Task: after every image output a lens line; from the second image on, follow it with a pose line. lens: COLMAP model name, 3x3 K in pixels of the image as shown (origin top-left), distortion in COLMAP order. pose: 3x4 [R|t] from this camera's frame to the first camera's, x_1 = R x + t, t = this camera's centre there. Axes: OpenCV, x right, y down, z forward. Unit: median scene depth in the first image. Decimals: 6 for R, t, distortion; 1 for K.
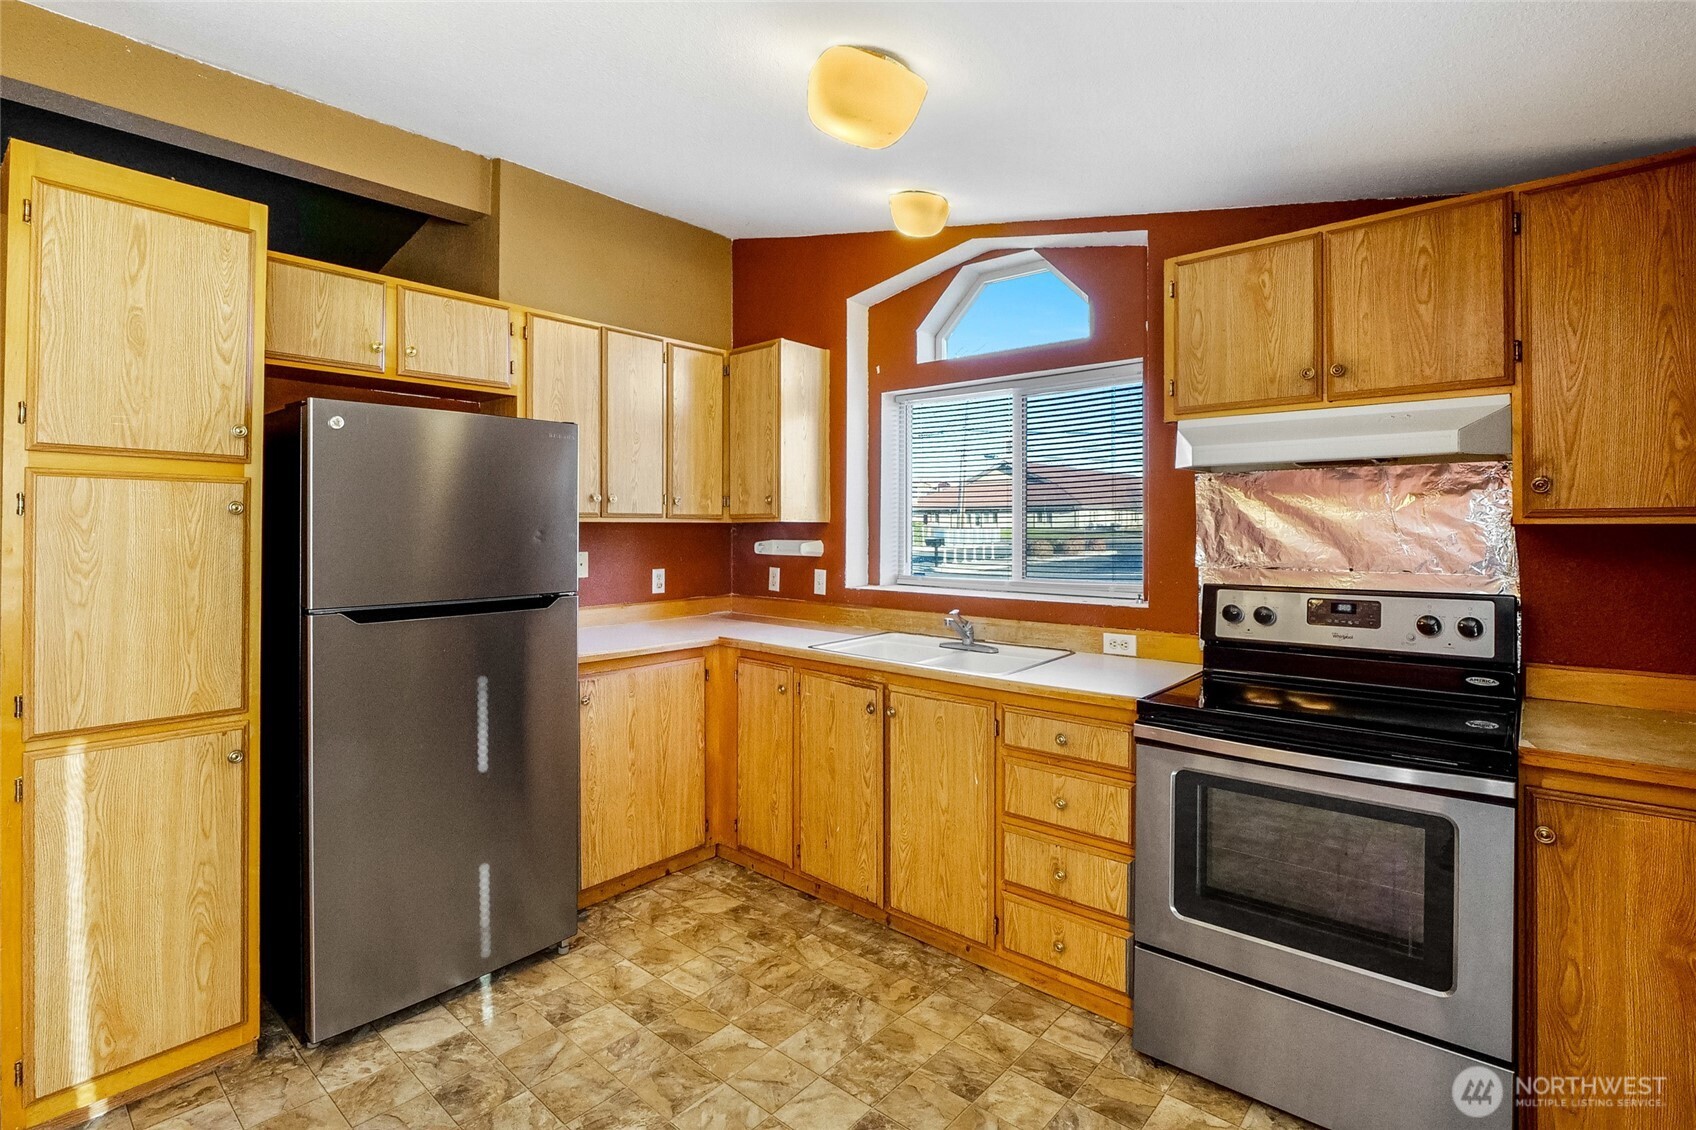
lens RADIAL K [[801.3, 0, 836.7], [0, 801.3, 526.2], [0, 0, 1]] dist [-0.018055, 0.001070]
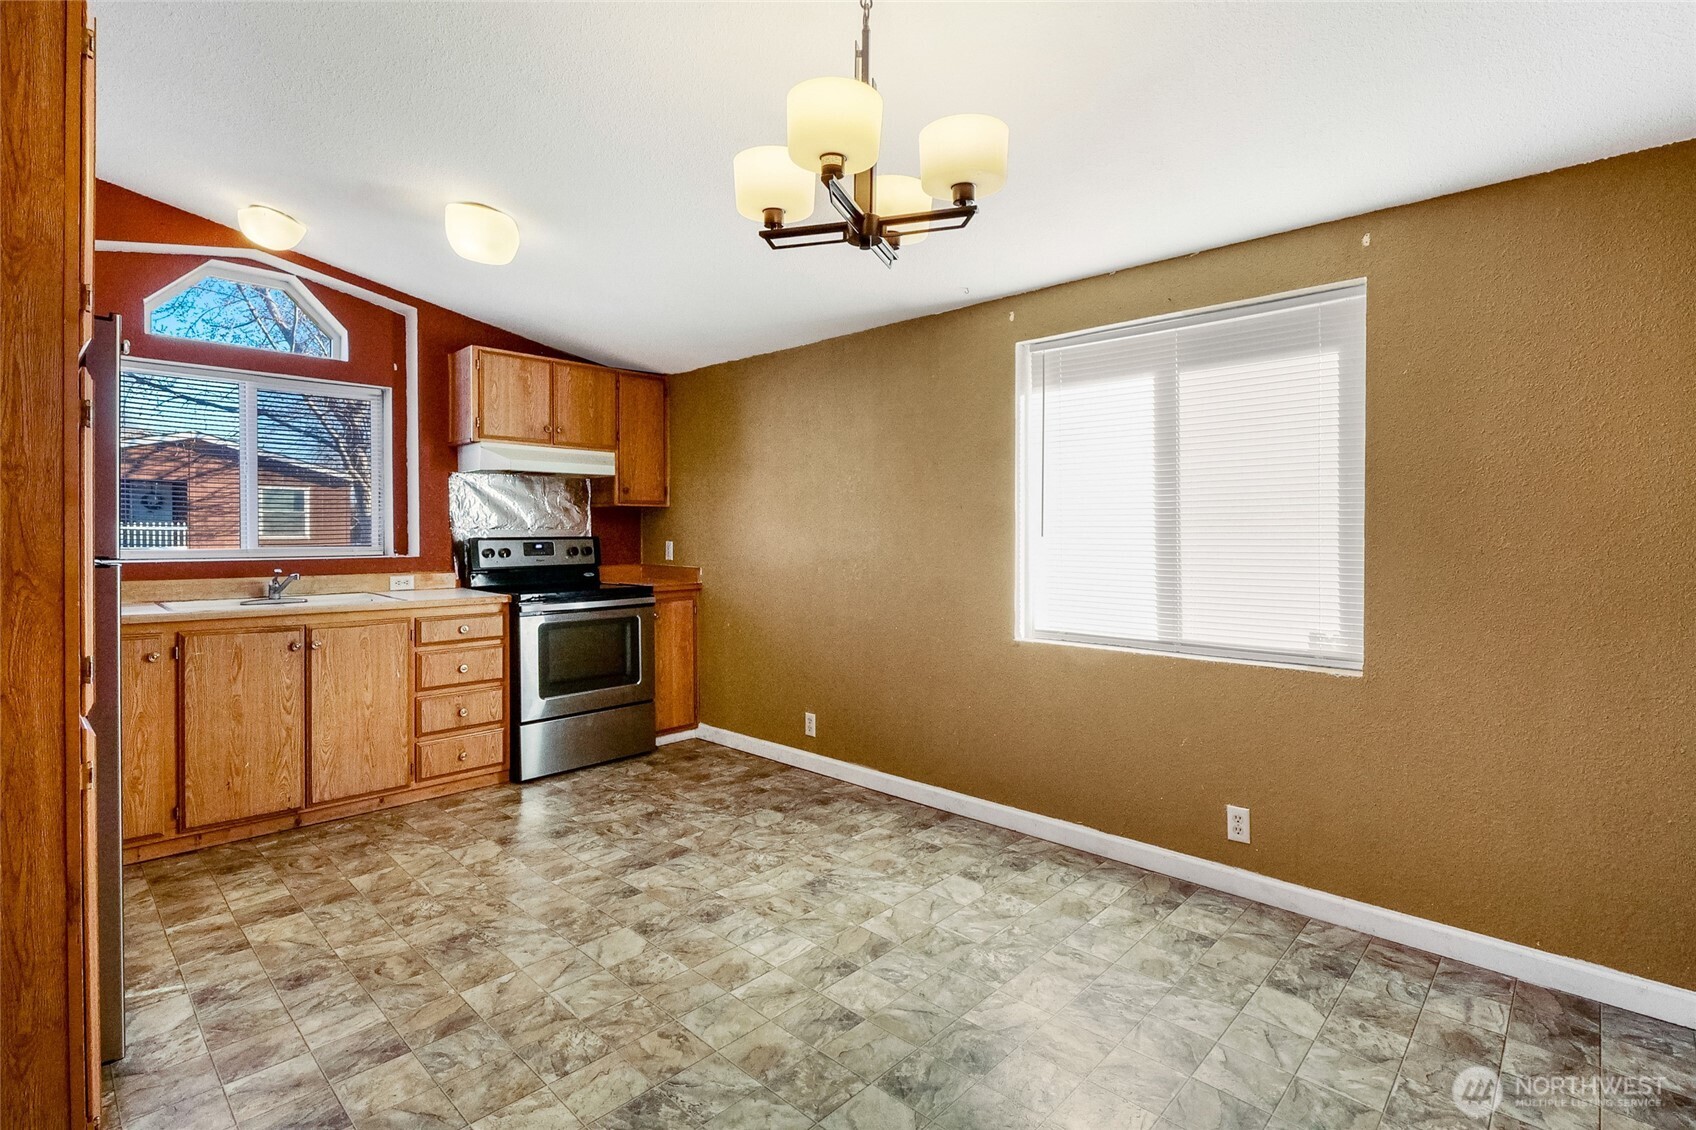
lens RADIAL K [[801.3, 0, 862.1], [0, 801.3, 541.9], [0, 0, 1]] dist [-0.018055, 0.001070]
pose [[0.017783, -0.012198, 0.999767, -1.319831], [0.000932, 0.999925, 0.012183, 0.066321], [-0.999841, 0.000715, 0.017793, 0.146171]]
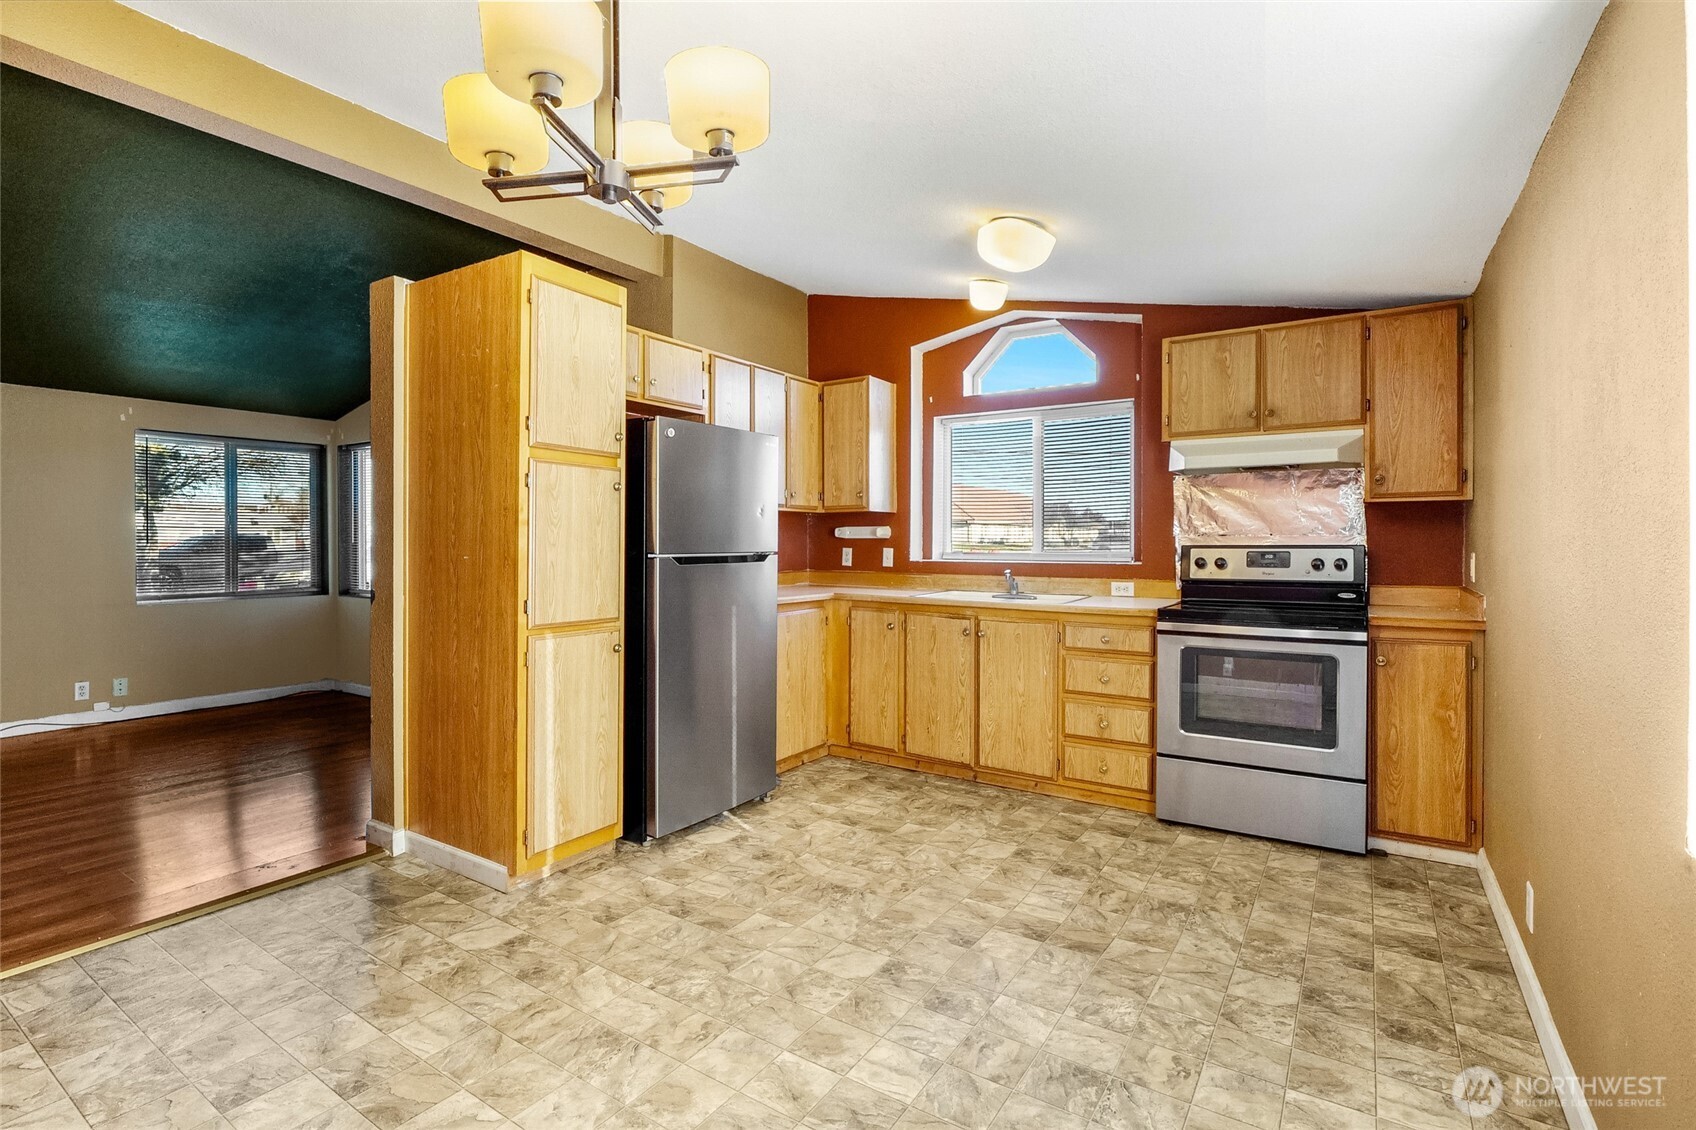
lens RADIAL K [[801.3, 0, 830.4], [0, 801.3, 553.0], [0, 0, 1]] dist [-0.018055, 0.001070]
pose [[0.991362, -0.002236, 0.131137, -0.465463], [0.000514, 0.999913, 0.013161, 0.071564], [-0.131155, -0.012980, 0.991277, -0.502756]]
